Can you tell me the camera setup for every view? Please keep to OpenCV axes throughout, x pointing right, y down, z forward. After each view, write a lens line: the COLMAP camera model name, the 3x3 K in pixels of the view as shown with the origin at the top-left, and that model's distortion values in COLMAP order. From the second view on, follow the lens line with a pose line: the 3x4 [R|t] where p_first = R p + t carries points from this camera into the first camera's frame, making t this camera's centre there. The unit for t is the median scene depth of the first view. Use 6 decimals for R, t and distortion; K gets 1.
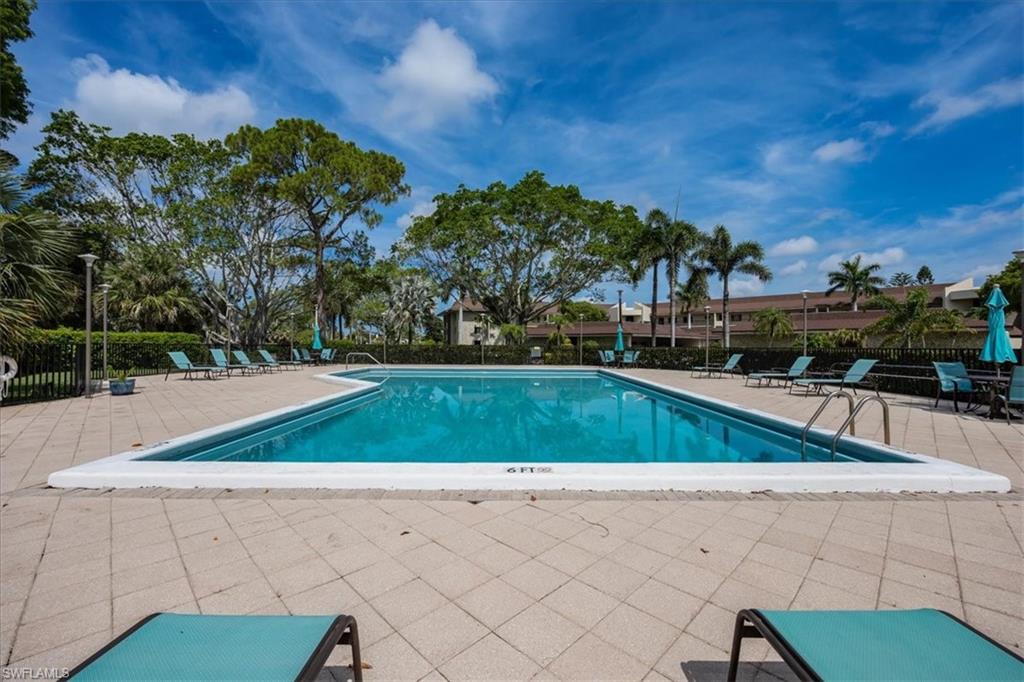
lens RADIAL K [[410.5, 0, 511.0], [0, 410.5, 341.3], [0, 0, 1]] dist [-0.000921, -0.000207]
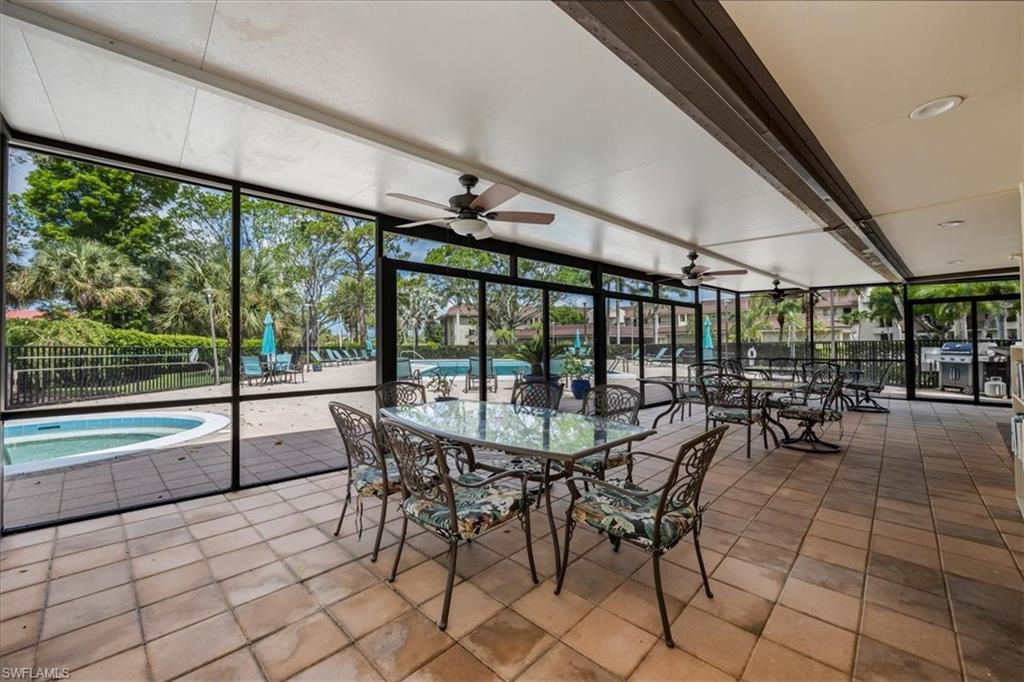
lens RADIAL K [[410.5, 0, 511.6], [0, 410.5, 341.9], [0, 0, 1]] dist [-0.000921, -0.000207]
pose [[0.999532, -0.016111, 0.026002, -0.003452], [0.016107, 0.999870, 0.000356, -0.000148], [-0.026005, 0.000063, 0.999662, -0.158367]]
